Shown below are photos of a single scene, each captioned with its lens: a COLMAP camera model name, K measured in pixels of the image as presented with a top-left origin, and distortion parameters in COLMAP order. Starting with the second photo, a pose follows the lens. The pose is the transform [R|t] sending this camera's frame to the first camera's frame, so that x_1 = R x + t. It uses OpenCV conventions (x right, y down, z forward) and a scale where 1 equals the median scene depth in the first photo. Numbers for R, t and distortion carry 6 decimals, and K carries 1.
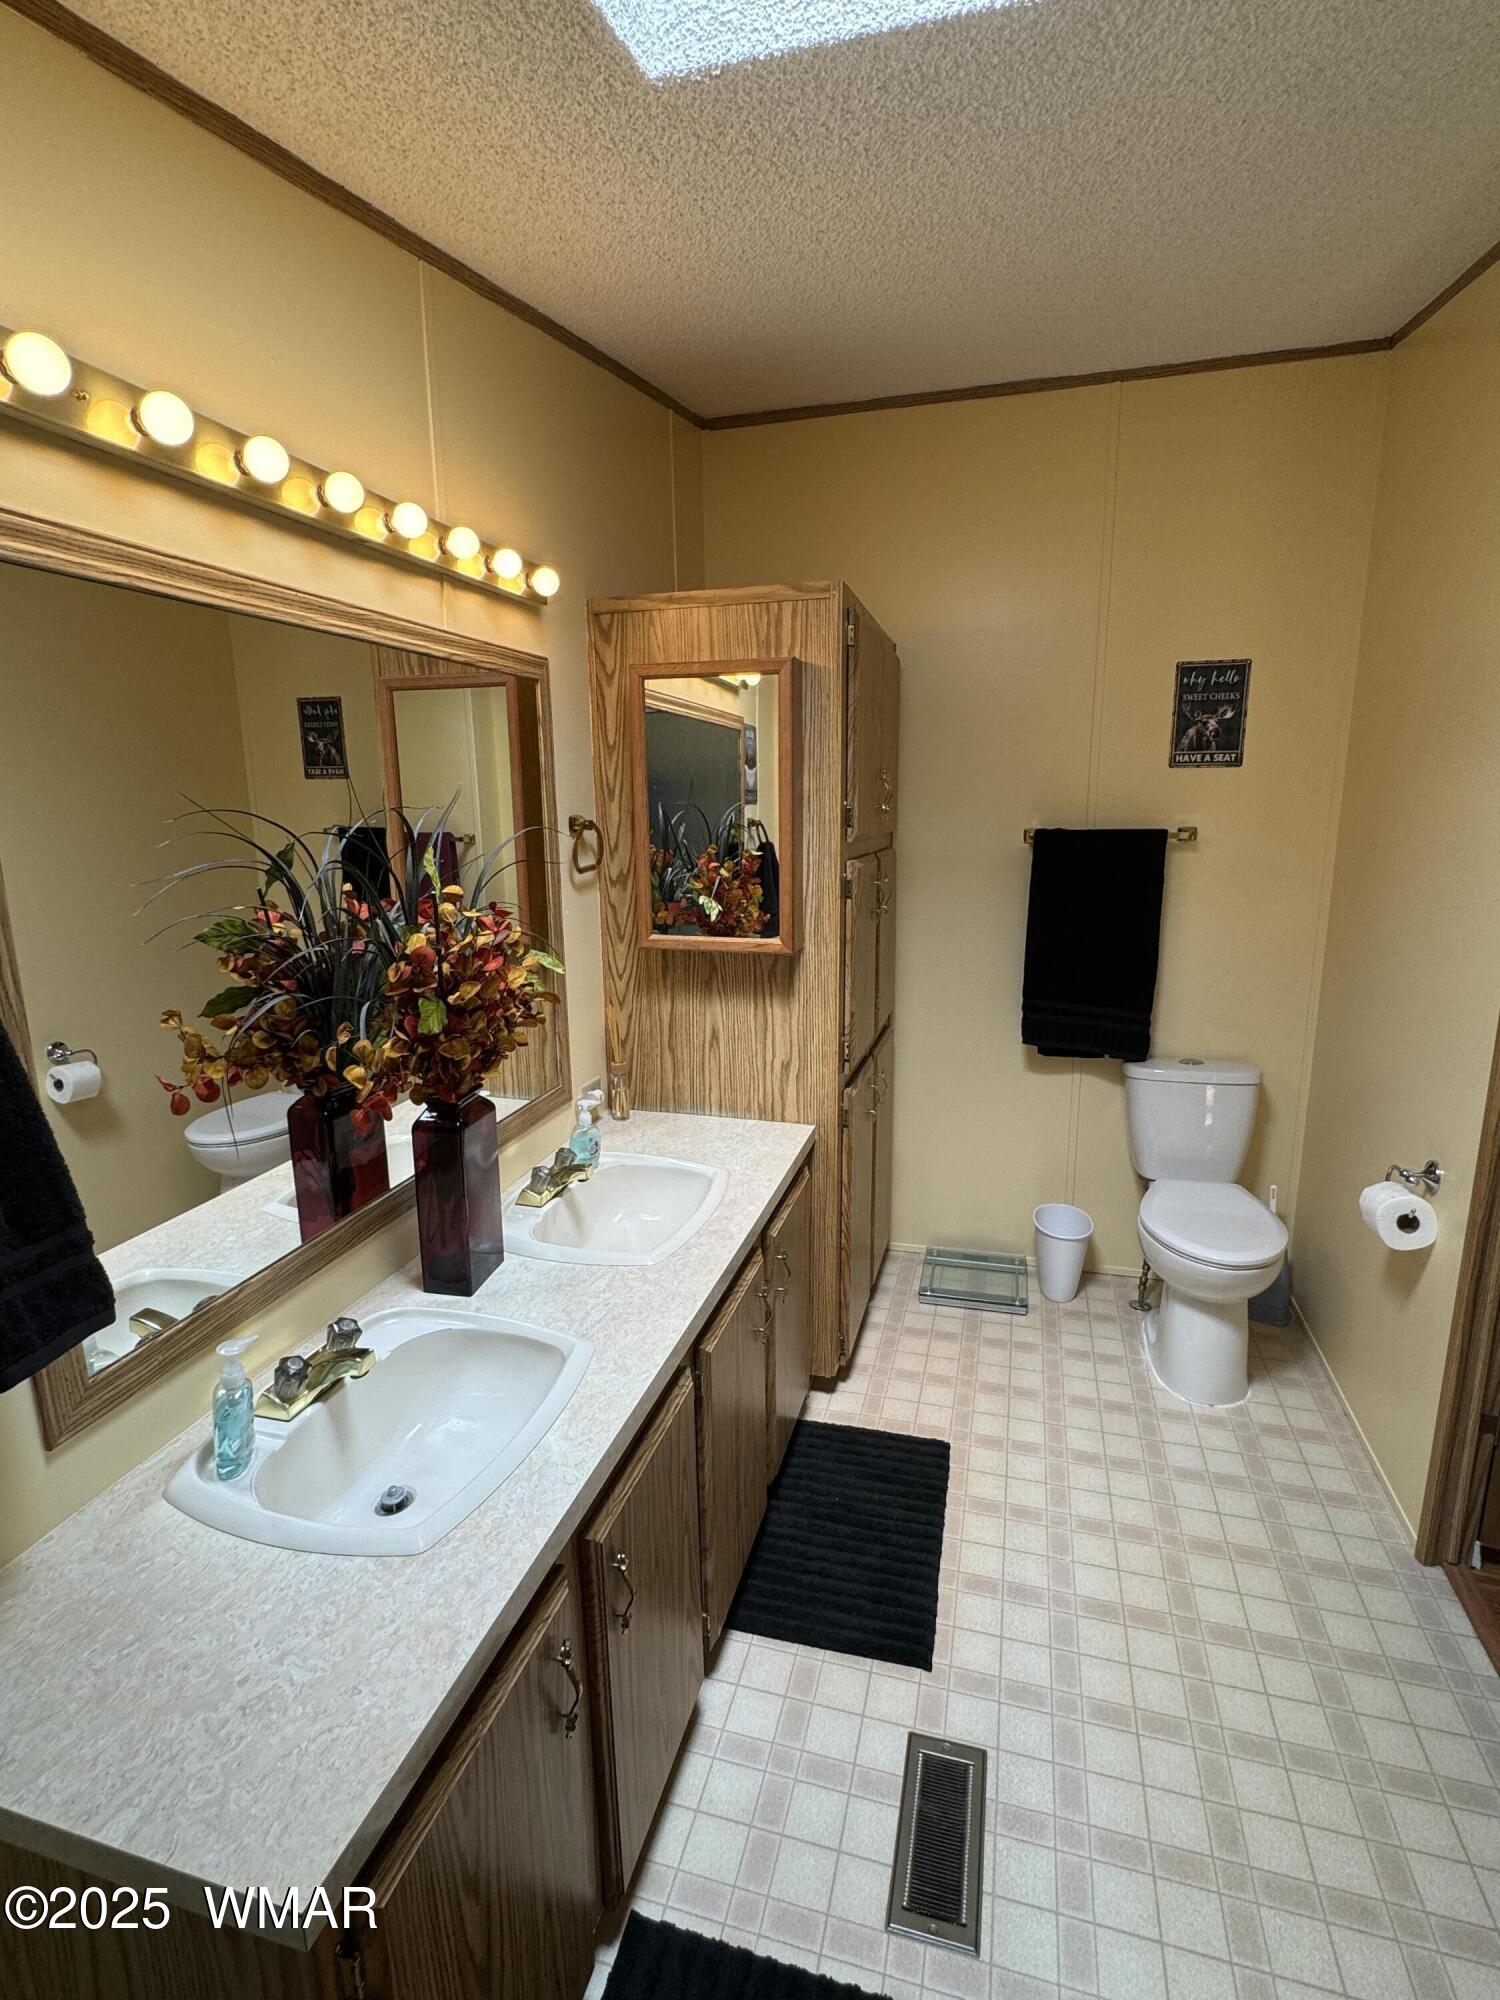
lens RADIAL K [[962.2, 0, 751.0], [0, 962.2, 1001.4], [0, 0, 1]] dist [0.002057, 0.000317]
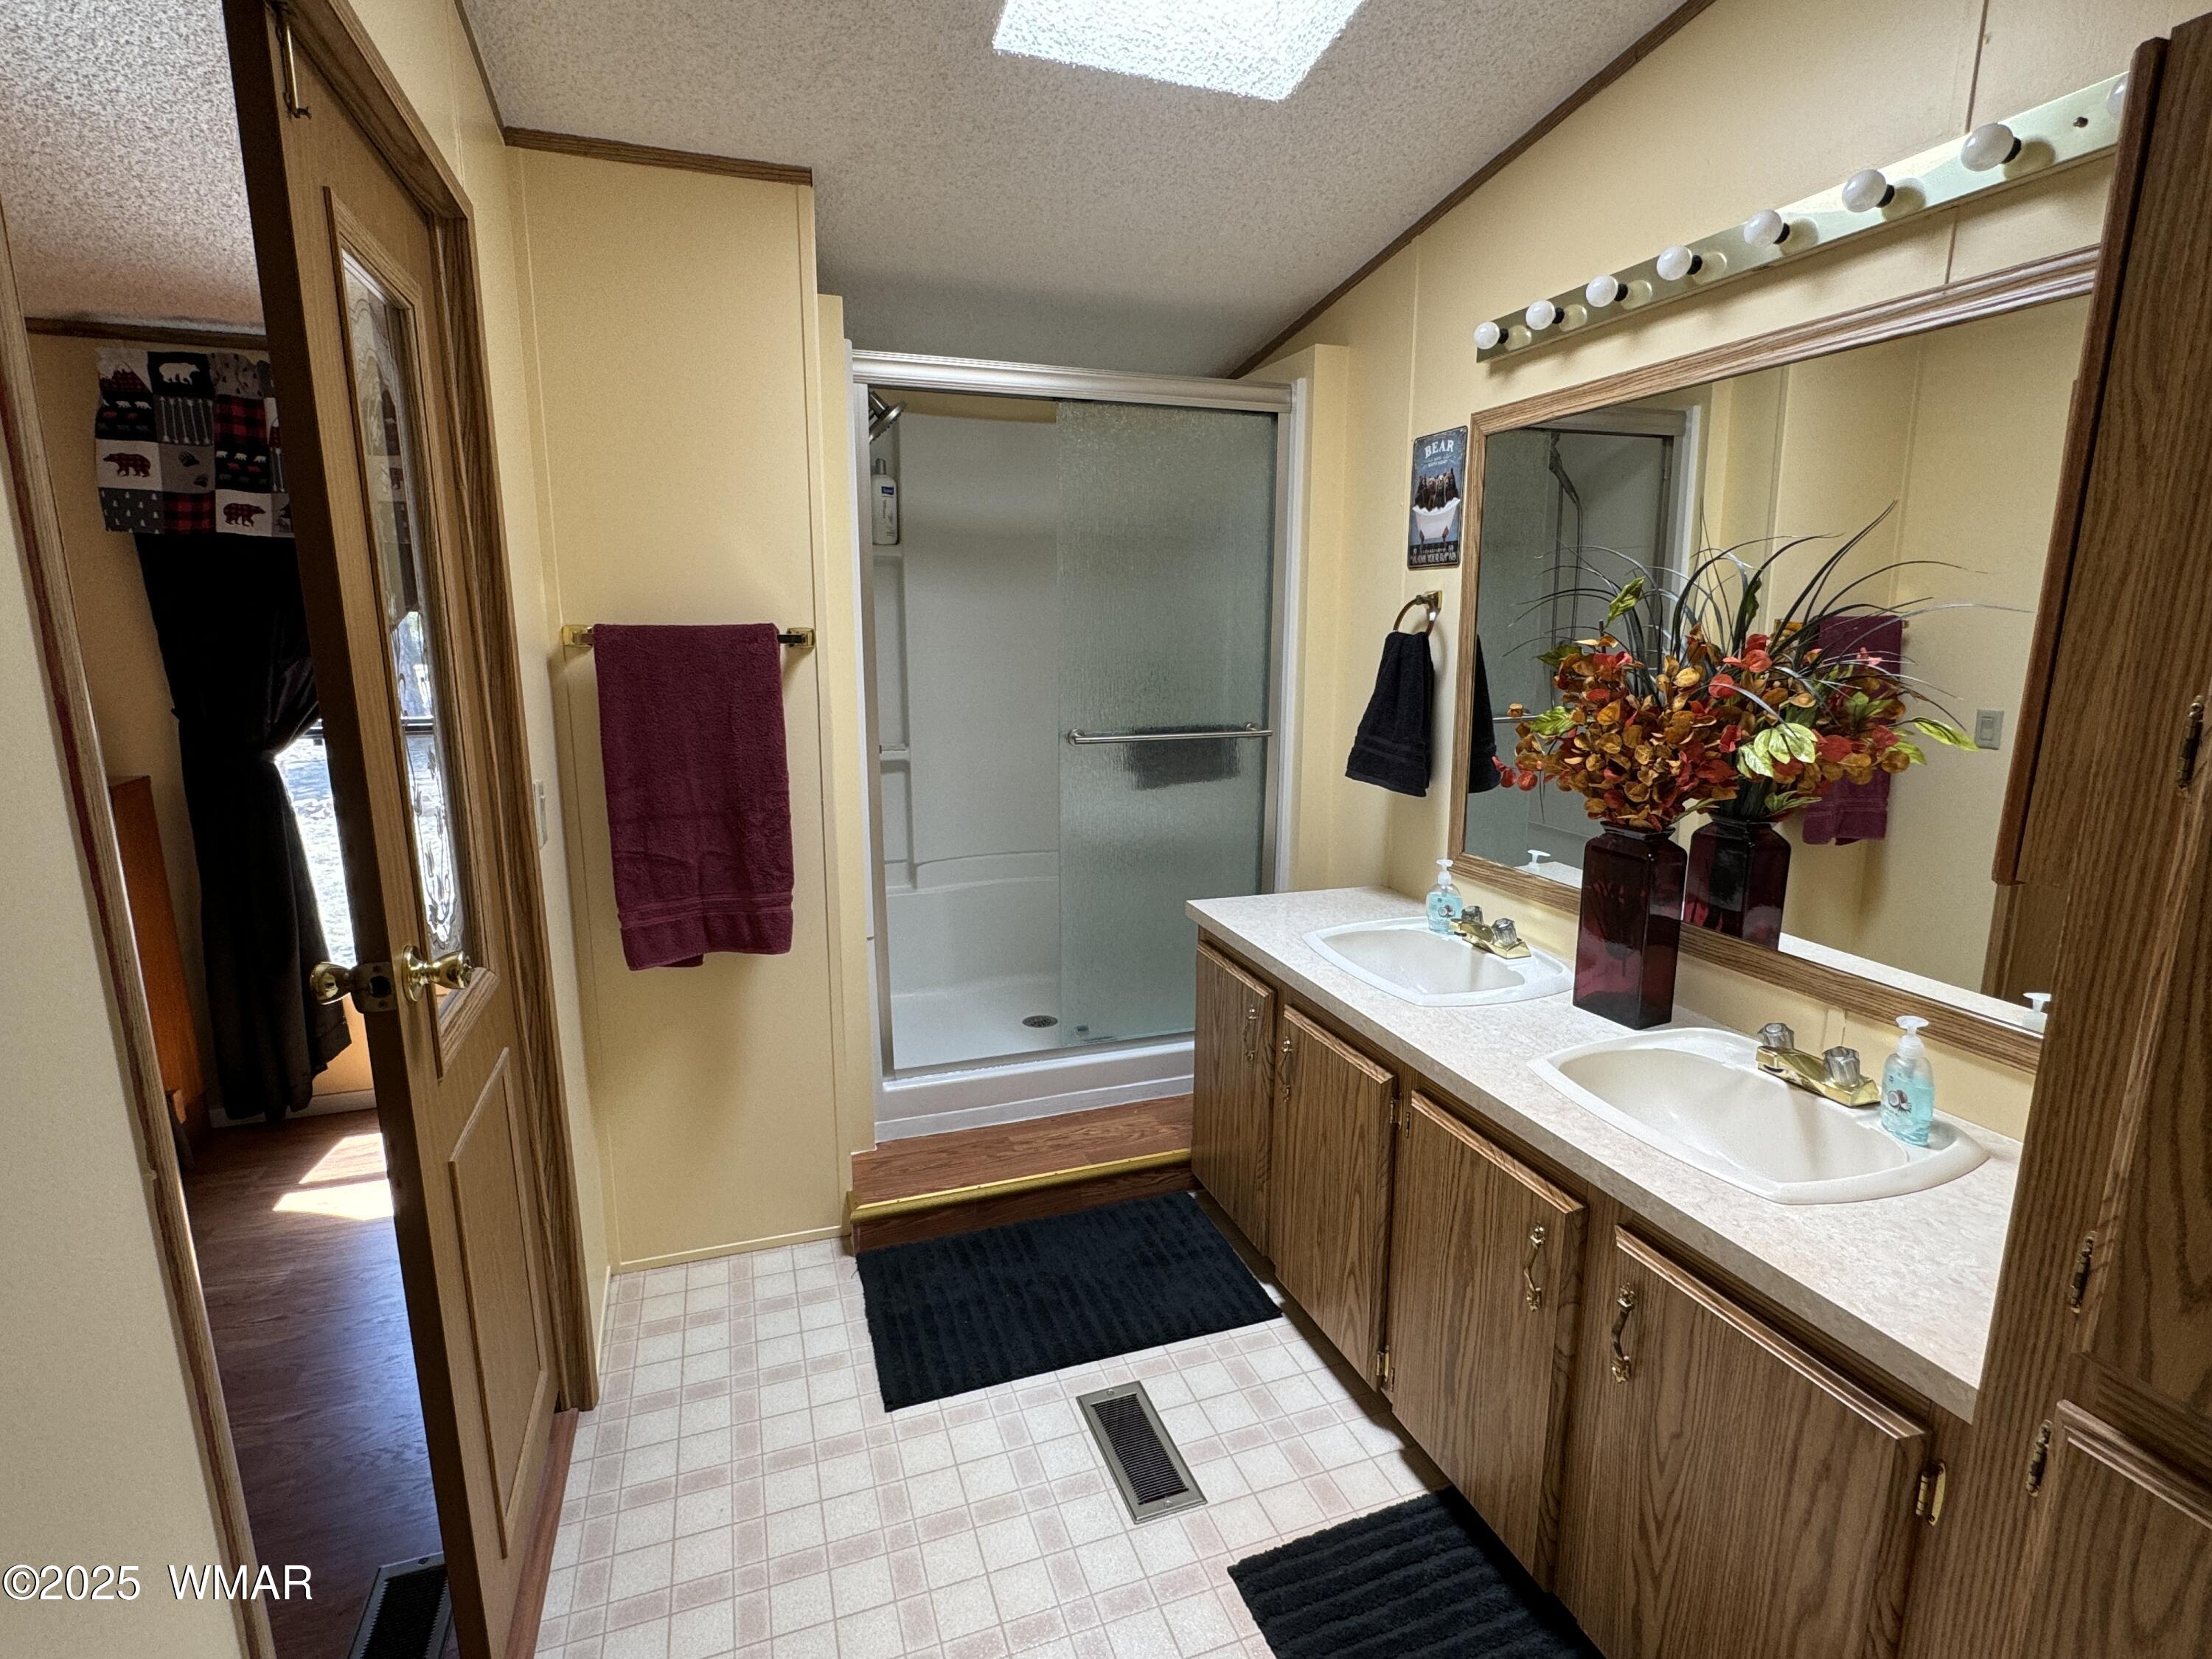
lens RADIAL K [[1064.2, 0, 1117.8], [0, 1064.2, 812.8], [0, 0, 1]] dist [0.002057, 0.000317]
pose [[-0.808390, 0.118046, -0.576690, 0.818657], [-0.119993, 0.926070, 0.357767, -0.270753], [0.576288, 0.358414, -0.734460, 1.574983]]
